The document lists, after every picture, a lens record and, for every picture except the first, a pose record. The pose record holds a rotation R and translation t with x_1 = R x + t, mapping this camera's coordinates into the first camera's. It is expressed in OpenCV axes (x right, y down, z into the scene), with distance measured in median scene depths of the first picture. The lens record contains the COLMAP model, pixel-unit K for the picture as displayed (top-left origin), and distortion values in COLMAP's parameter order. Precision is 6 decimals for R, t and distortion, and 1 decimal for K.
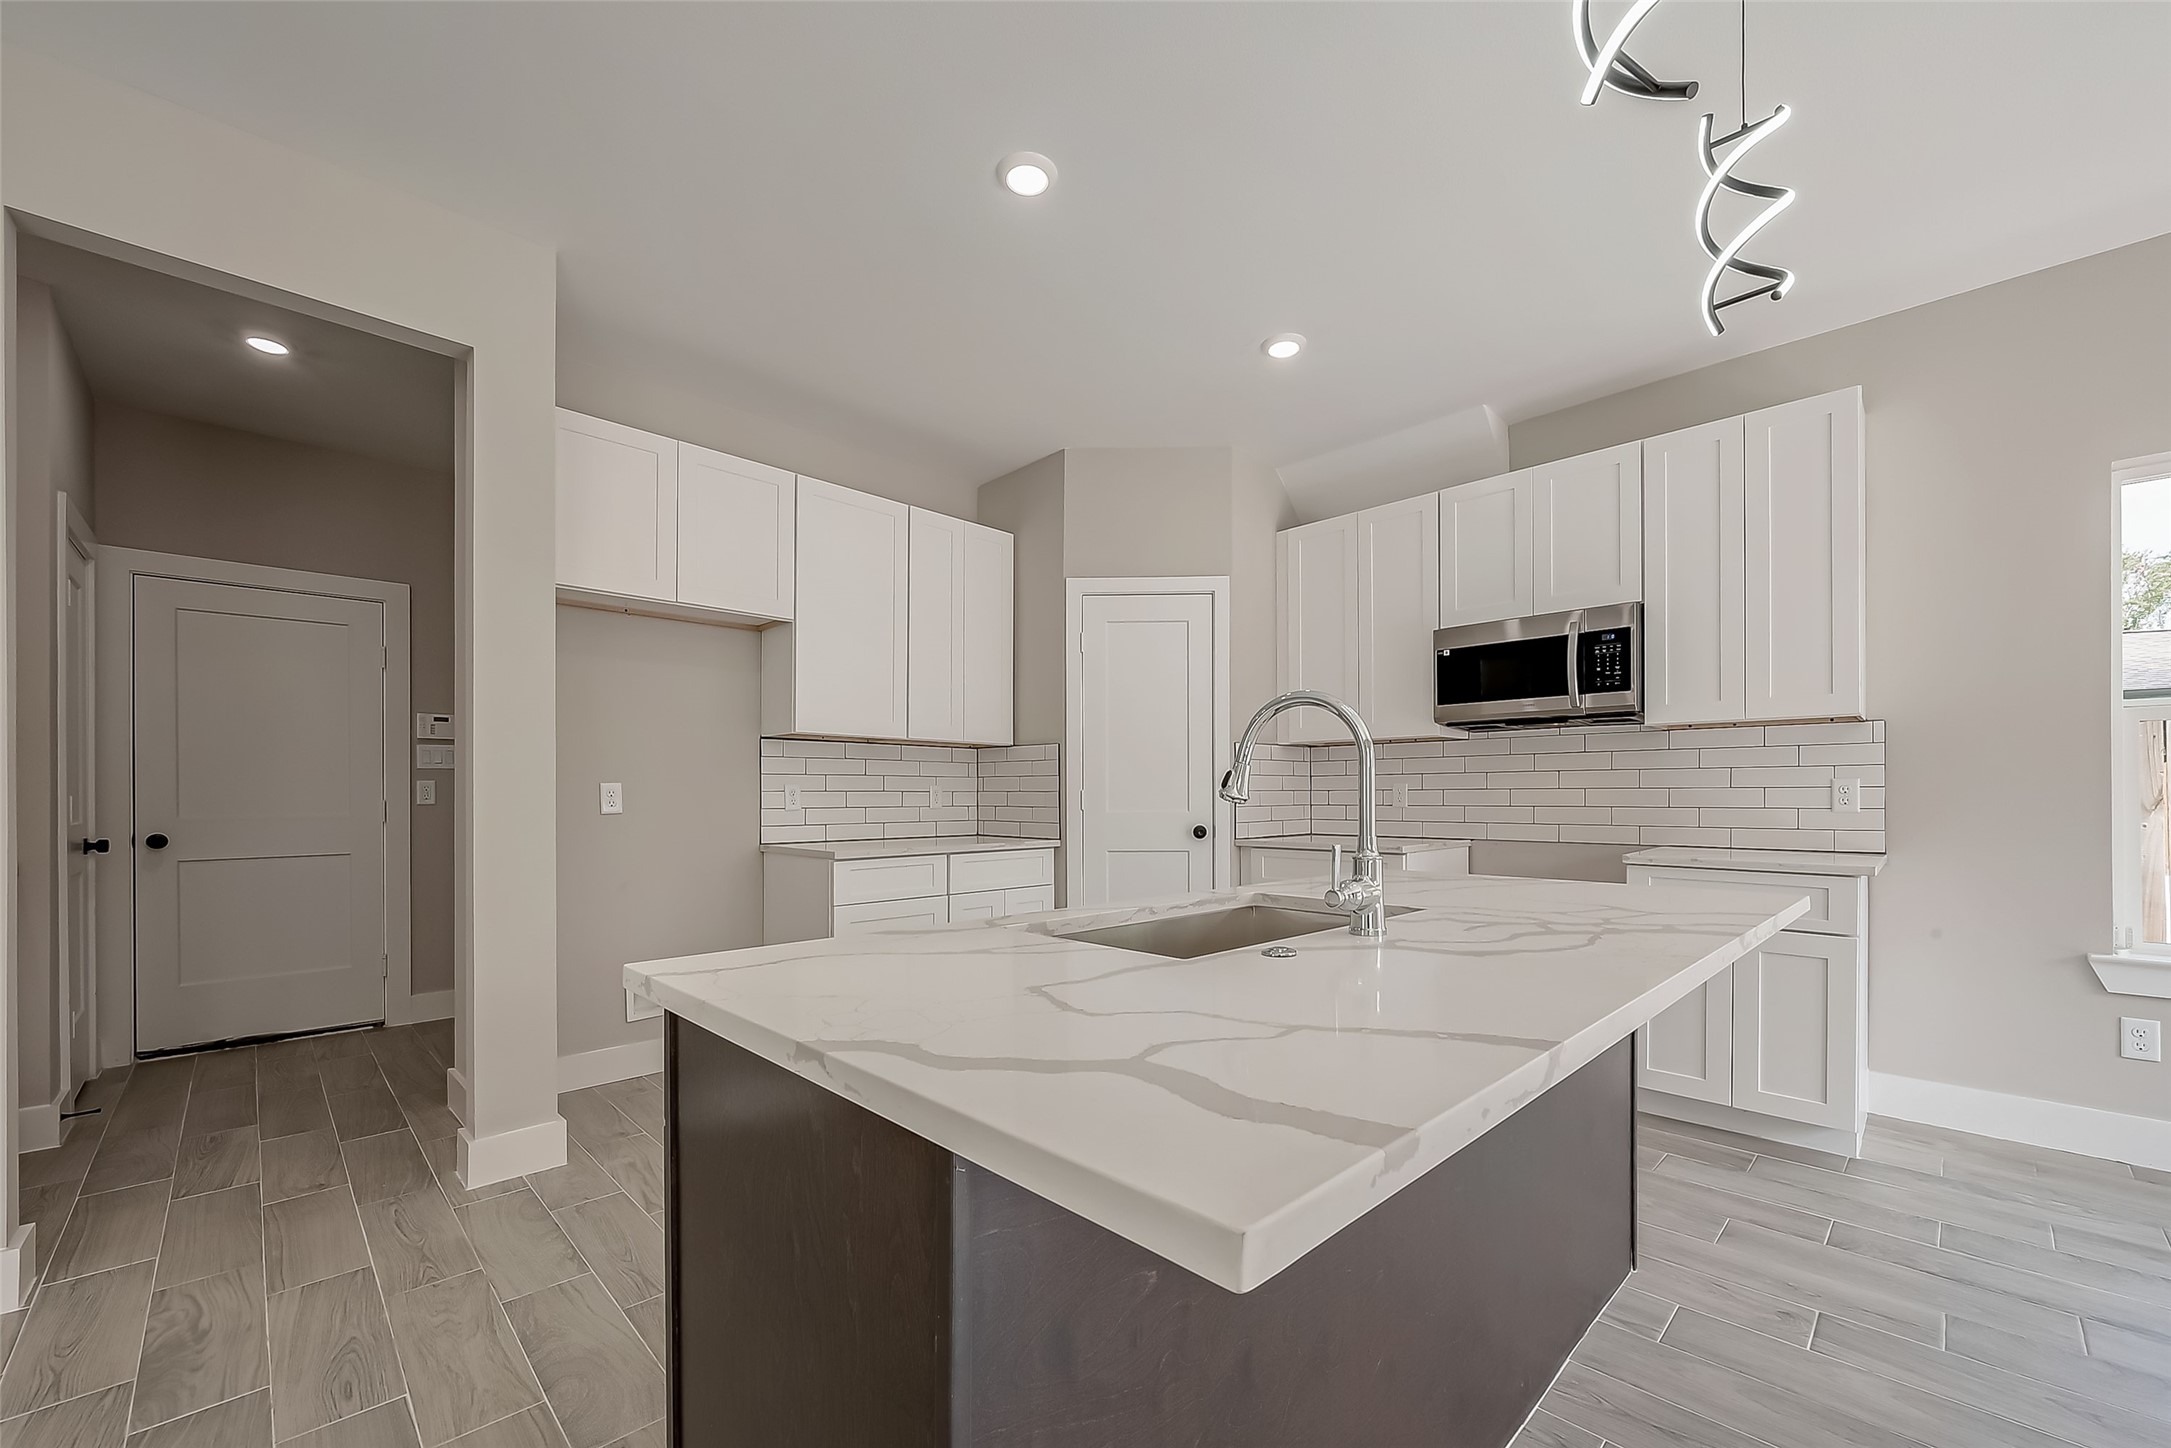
lens RADIAL K [[863.1, 0, 1123.0], [0, 863.1, 805.0], [0, 0, 1]] dist [0.000299, -0.000607]
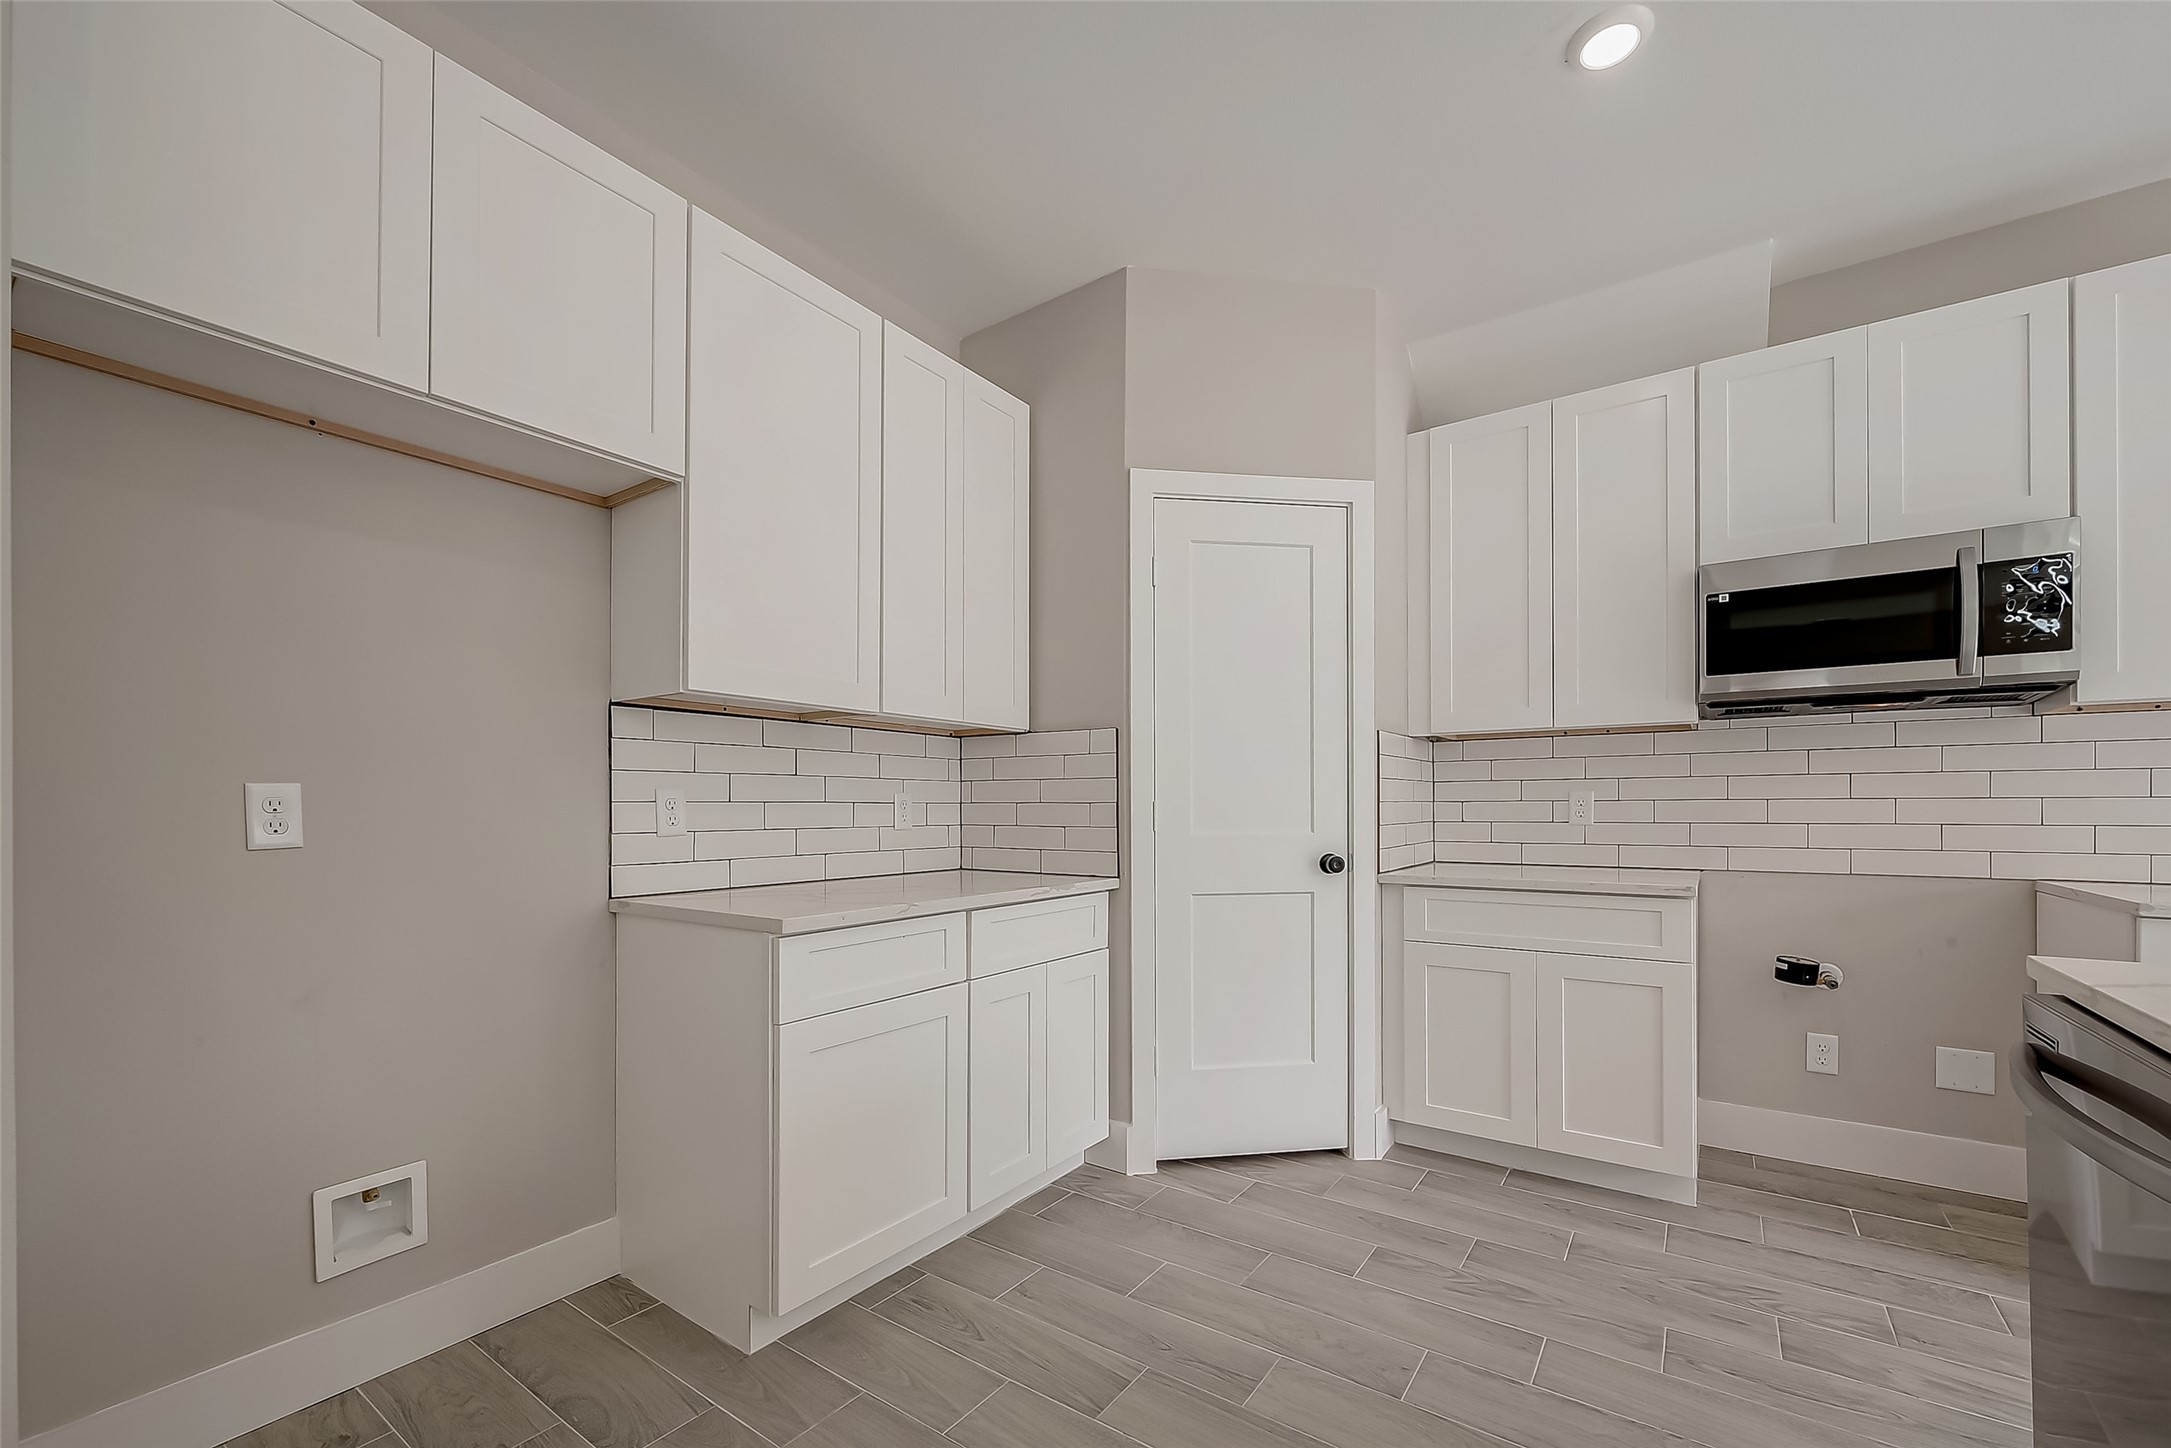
lens RADIAL K [[863.1, 0, 1126.1], [0, 863.1, 806.1], [0, 0, 1]] dist [0.000299, -0.000607]
pose [[0.982072, -0.000238, 0.188504, -0.204977], [0.003029, 0.999890, -0.014517, -0.004267], [-0.188480, 0.014828, 0.981965, 0.407848]]
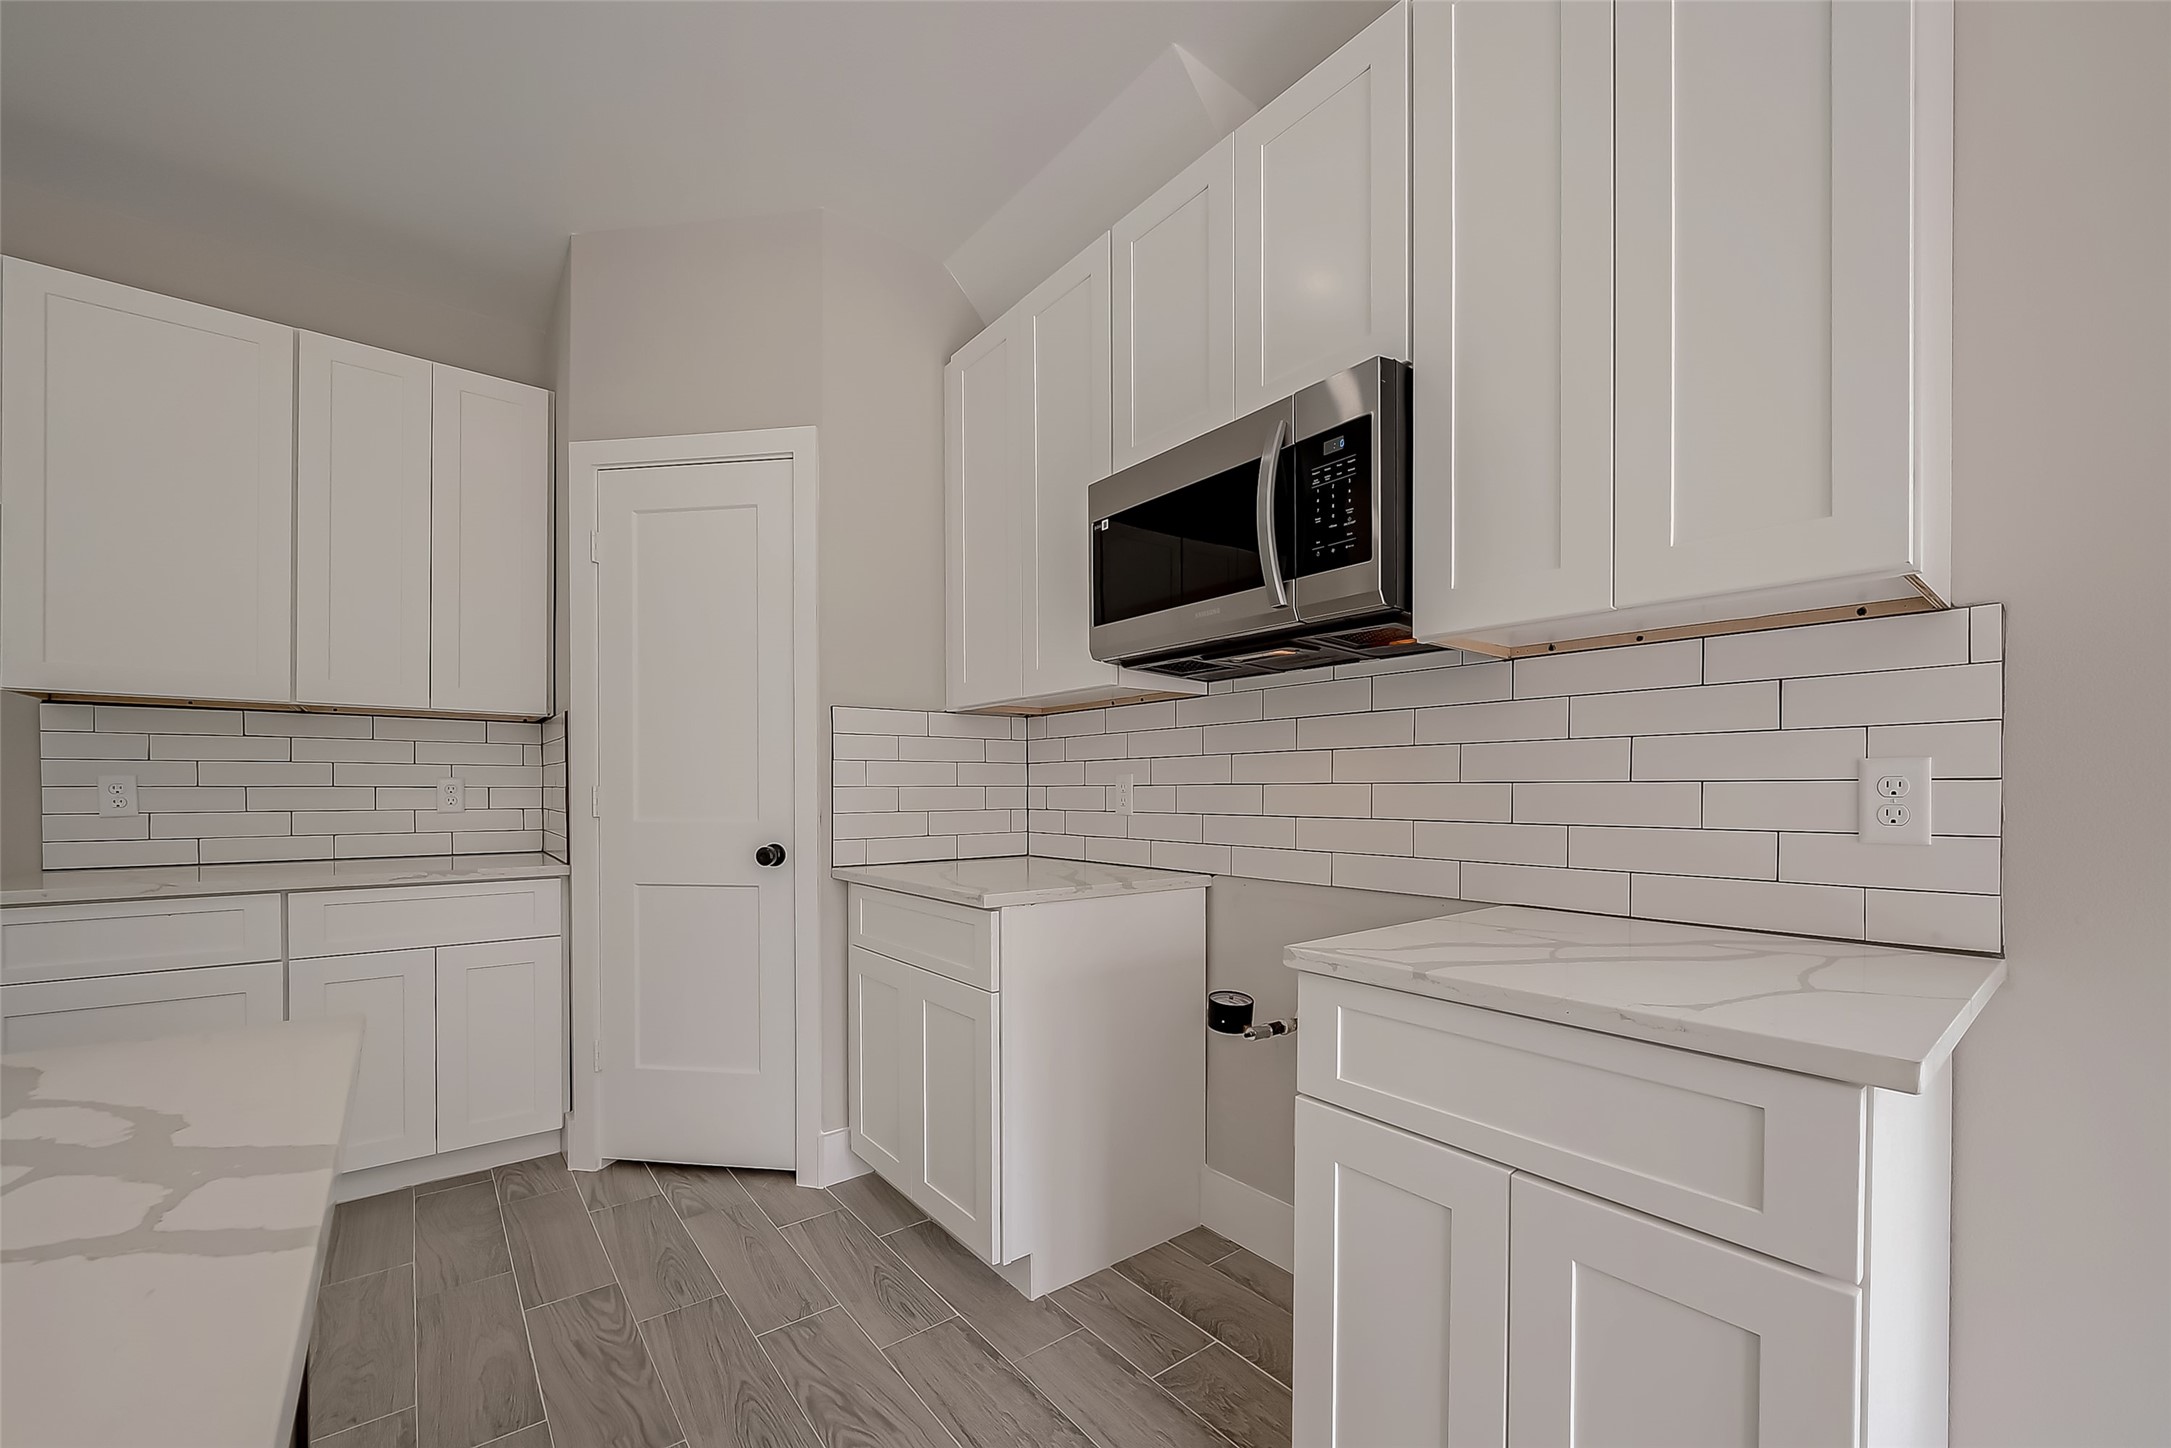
lens RADIAL K [[863.1, 0, 1128.1], [0, 863.1, 794.3], [0, 0, 1]] dist [0.000299, -0.000607]
pose [[0.994896, 0.002176, -0.100886, 0.424772], [-0.002847, 0.999975, -0.006507, -0.008588], [0.100870, 0.006761, 0.994877, 0.460325]]
